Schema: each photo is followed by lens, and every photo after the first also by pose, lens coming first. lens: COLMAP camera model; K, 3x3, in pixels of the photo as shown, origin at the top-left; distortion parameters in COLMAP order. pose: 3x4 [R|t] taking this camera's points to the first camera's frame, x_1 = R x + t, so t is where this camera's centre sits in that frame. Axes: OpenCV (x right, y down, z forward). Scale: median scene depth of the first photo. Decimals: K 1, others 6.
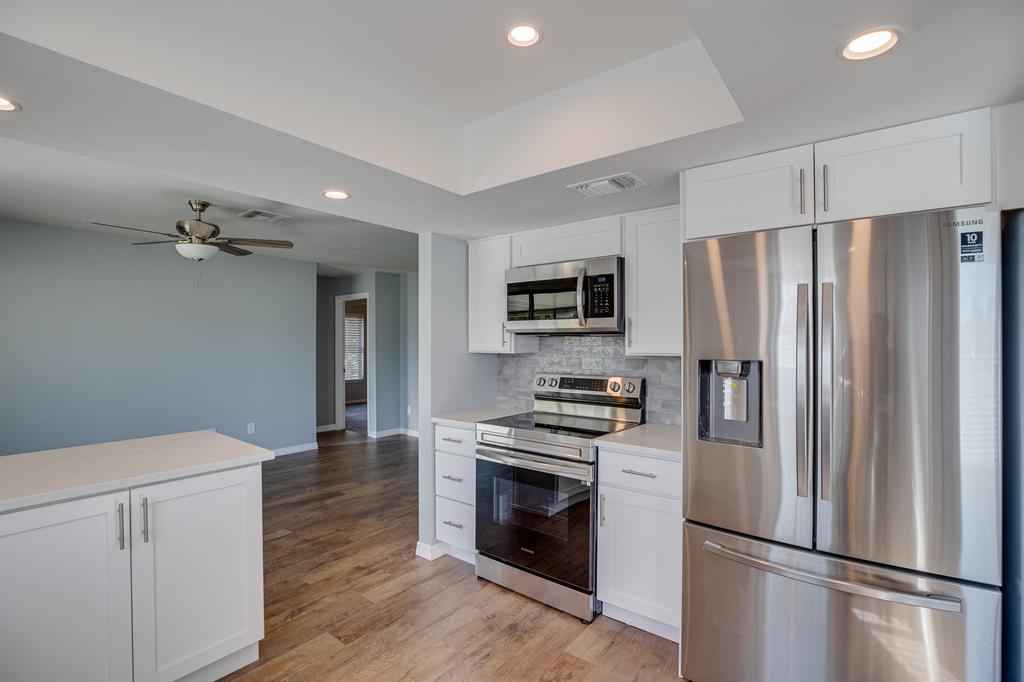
lens RADIAL K [[471.5, 0, 512.0], [0, 471.5, 341.0], [0, 0, 1]] dist [-0.046011, 0.014993]
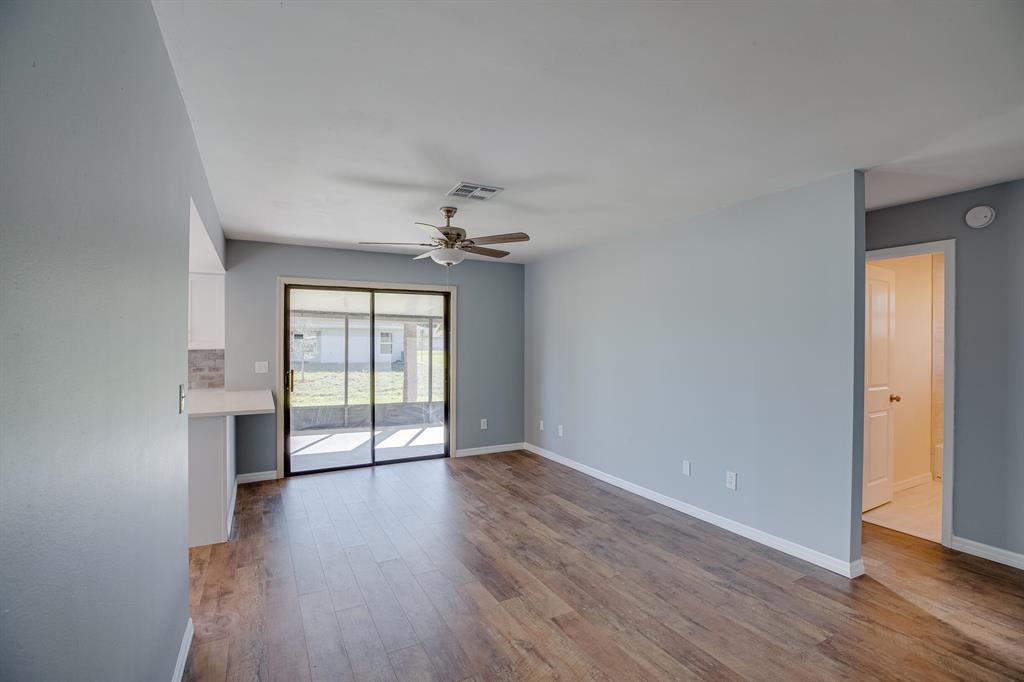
lens RADIAL K [[471.5, 0, 512.0], [0, 471.5, 341.0], [0, 0, 1]] dist [-0.046011, 0.014993]
pose [[-0.400885, -0.006933, -0.916102, 0.260835], [0.001966, 0.999963, -0.008428, 0.003983], [0.916126, -0.005180, -0.400856, 1.779446]]
